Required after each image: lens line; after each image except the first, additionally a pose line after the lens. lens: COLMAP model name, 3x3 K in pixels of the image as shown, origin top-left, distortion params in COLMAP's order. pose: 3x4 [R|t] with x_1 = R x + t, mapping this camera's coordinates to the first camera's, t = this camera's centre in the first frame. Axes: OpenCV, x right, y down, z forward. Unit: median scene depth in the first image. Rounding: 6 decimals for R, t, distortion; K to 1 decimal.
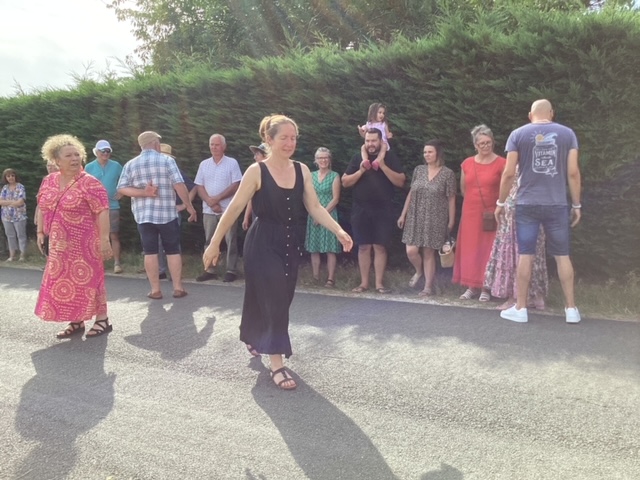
lens RADIAL K [[582.9, 0, 321.9], [0, 582.9, 233.9], [0, 0, 1]] dist [-0.010799, 0.000000]
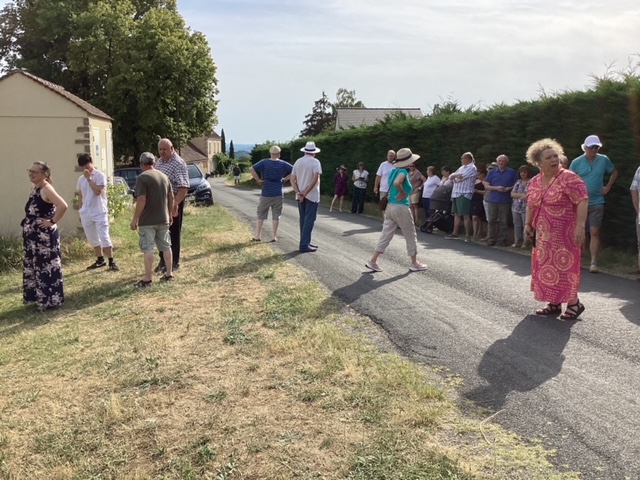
lens RADIAL K [[582.9, 0, 322.0], [0, 582.9, 240.0], [0, 0, 1]] dist [-0.010799, 0.000000]
pose [[0.673749, 0.113861, -0.730136, 0.082541], [-0.103328, 0.992867, 0.059484, 0.009060], [0.731701, 0.035367, 0.680708, -0.098877]]
